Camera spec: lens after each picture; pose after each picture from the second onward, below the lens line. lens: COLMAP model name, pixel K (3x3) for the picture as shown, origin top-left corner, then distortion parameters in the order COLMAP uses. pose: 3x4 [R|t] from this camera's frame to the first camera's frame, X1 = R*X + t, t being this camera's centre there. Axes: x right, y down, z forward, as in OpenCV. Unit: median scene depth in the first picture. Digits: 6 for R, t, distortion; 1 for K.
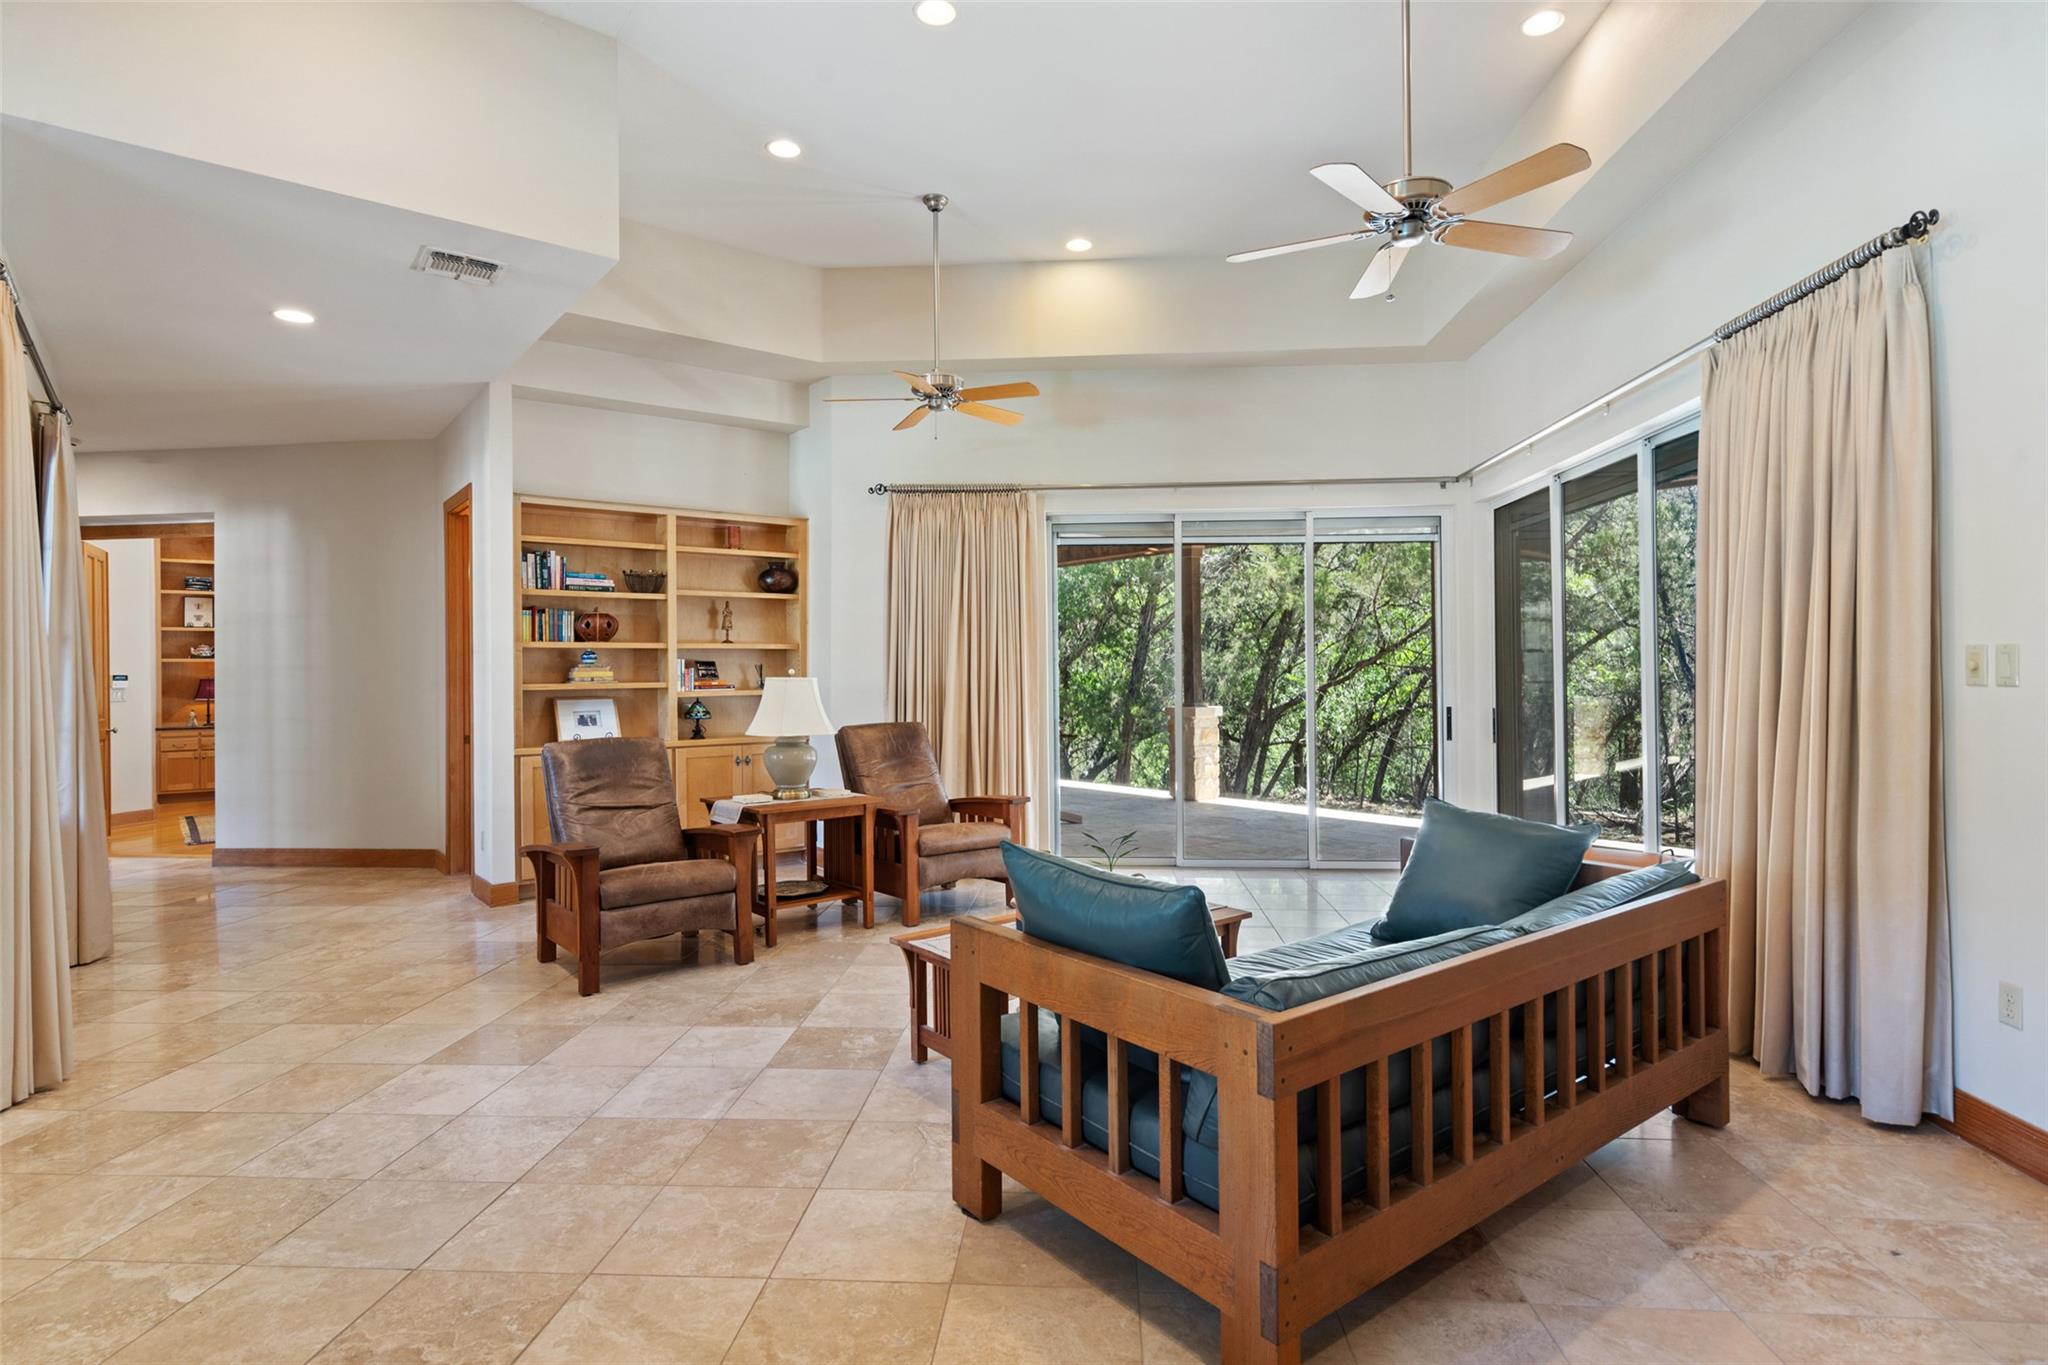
lens RADIAL K [[1069.3, 0, 1024.0], [0, 1069.3, 682.5], [0, 0, 1]] dist [0.003635, 0.000524]
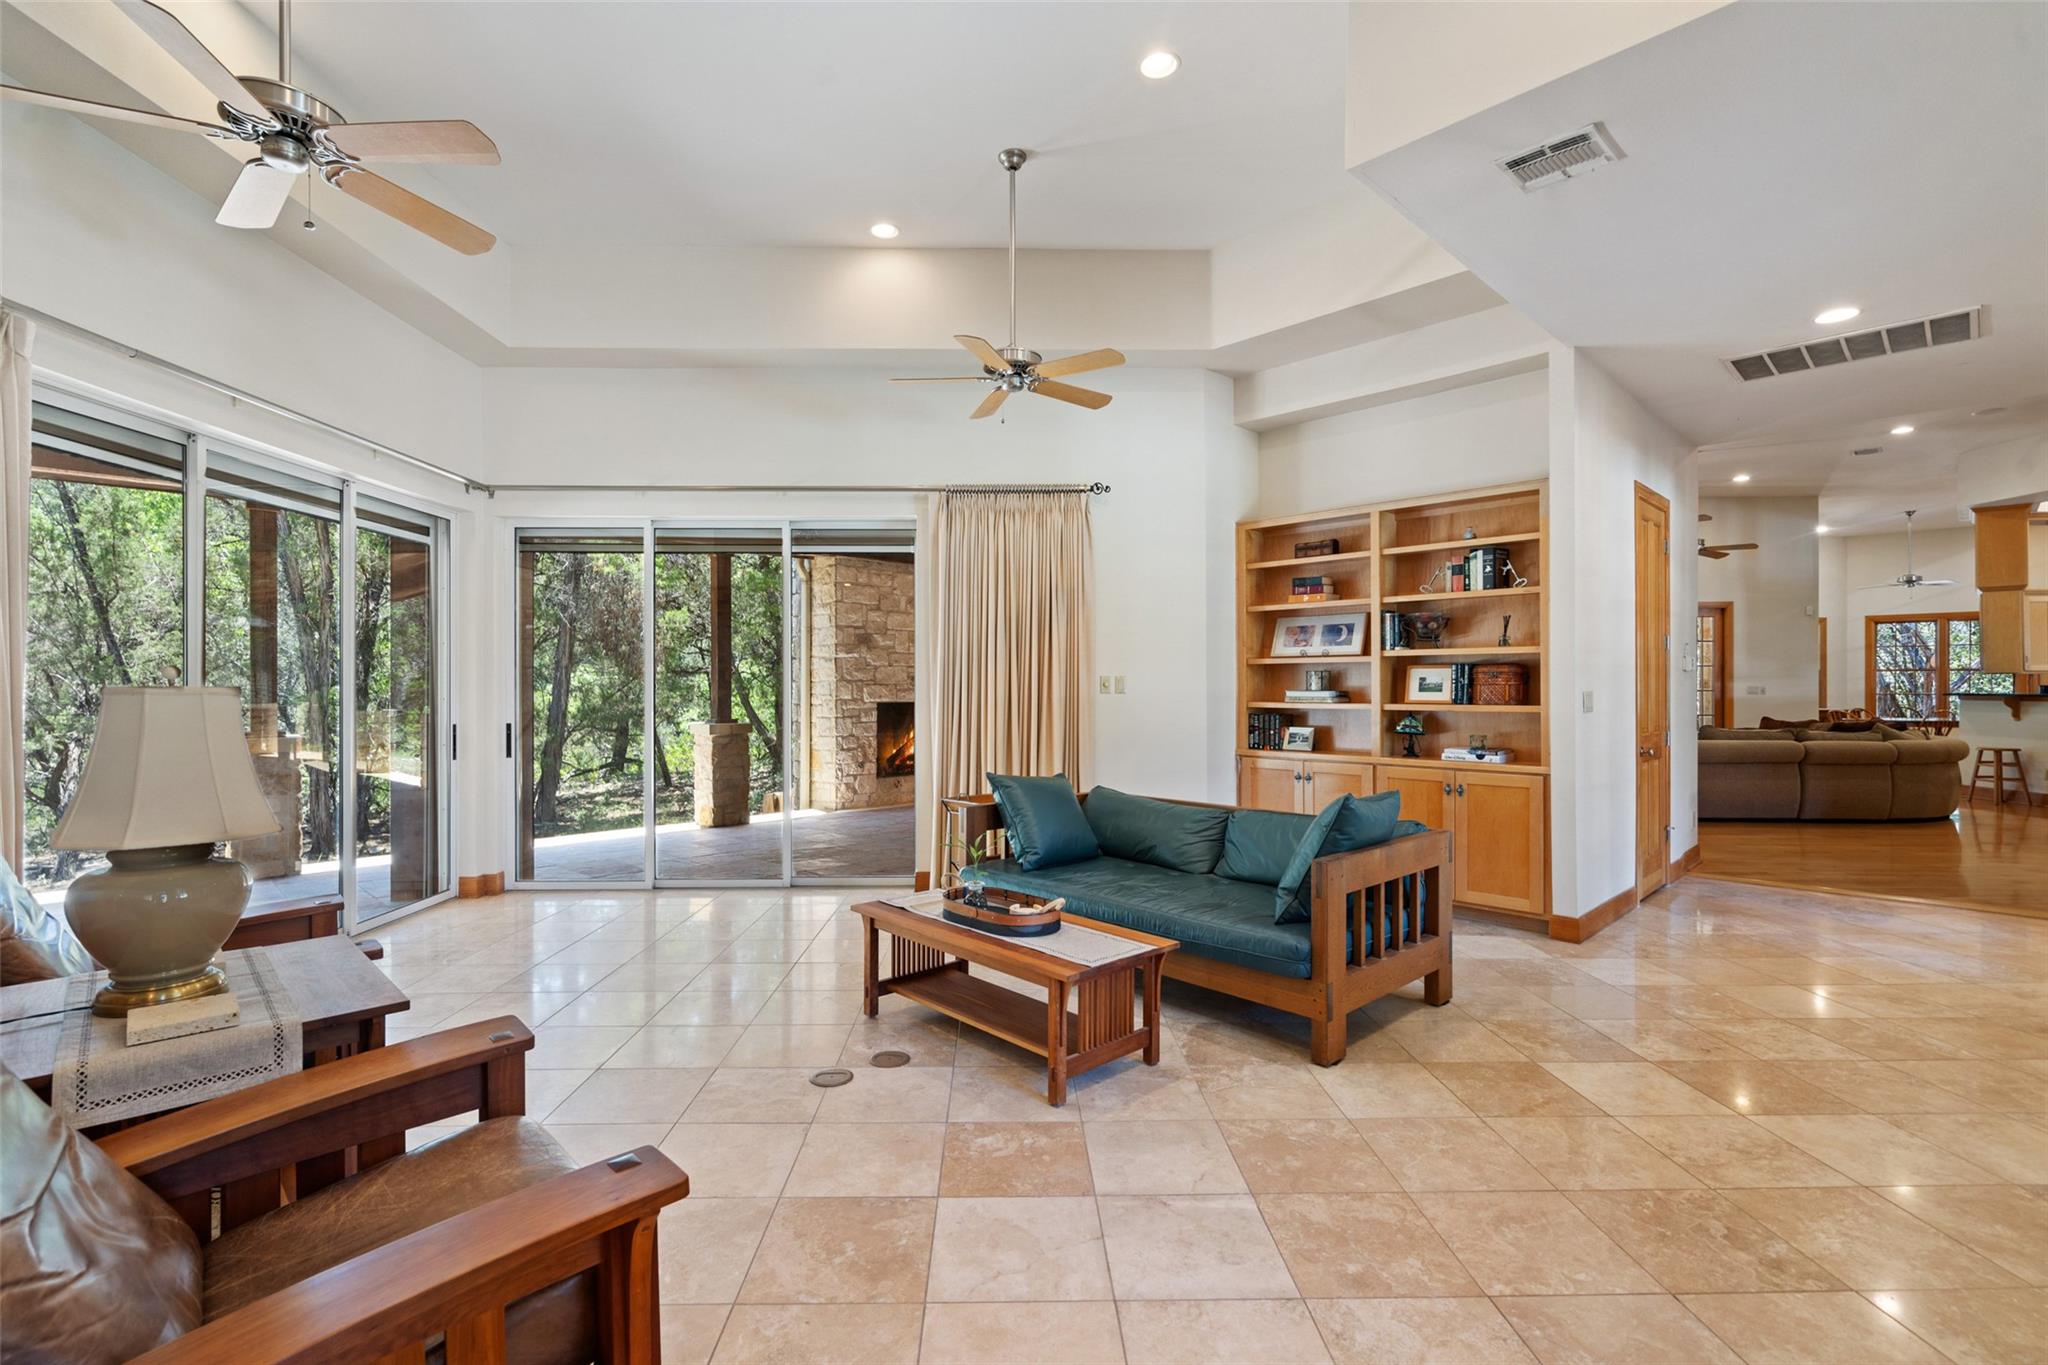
lens RADIAL K [[934.5, 0, 1024.0], [0, 934.5, 682.5], [0, 0, 1]] dist [0.000138, -0.000022]
pose [[-0.093386, 0.004619, 0.995619, -1.093652], [0.004804, 0.999980, -0.004189, -0.011832], [-0.995618, 0.004392, -0.093406, 1.330547]]
